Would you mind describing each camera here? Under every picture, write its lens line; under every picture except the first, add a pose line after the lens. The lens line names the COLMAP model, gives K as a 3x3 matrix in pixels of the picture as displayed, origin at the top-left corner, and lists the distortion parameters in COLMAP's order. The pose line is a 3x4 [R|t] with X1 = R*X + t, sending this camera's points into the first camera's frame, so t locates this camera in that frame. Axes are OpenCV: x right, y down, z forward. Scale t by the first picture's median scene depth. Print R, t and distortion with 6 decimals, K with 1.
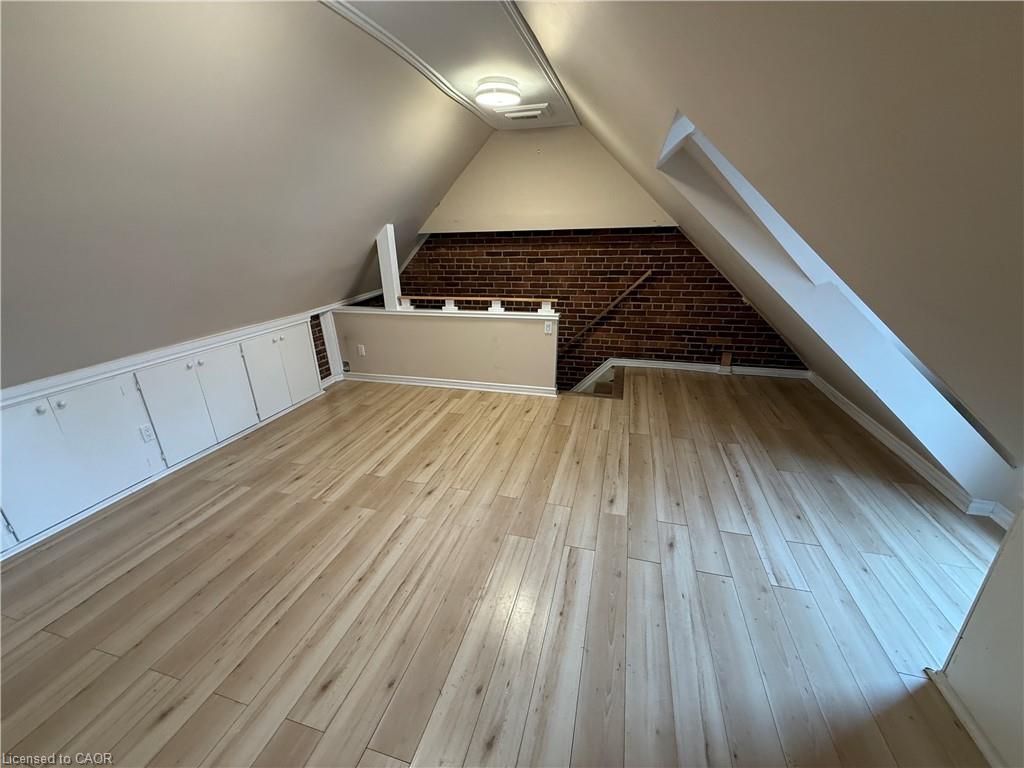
lens RADIAL K [[408.4, 0, 510.9], [0, 408.4, 382.1], [0, 0, 1]] dist [-0.001308, 0.000182]
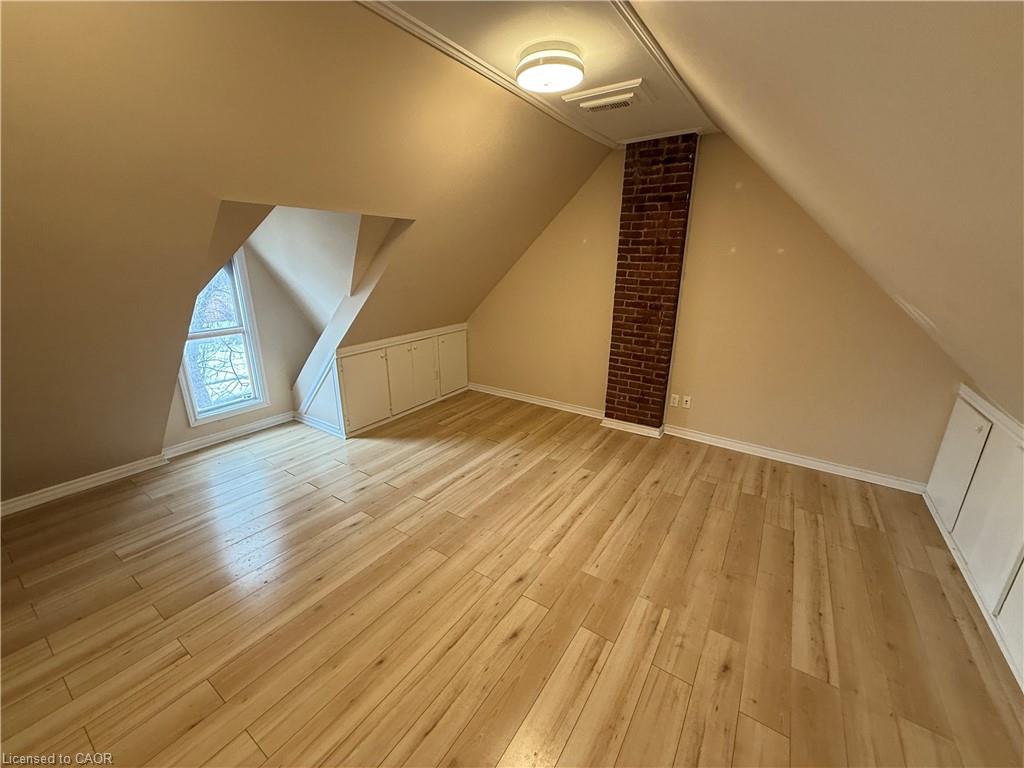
lens RADIAL K [[408.4, 0, 509.7], [0, 408.4, 385.1], [0, 0, 1]] dist [-0.001308, 0.000182]
pose [[-0.948707, -0.075034, 0.307124, -0.433675], [0.123540, 0.806215, 0.578581, -0.563090], [-0.291021, 0.586846, -0.755592, 1.511088]]
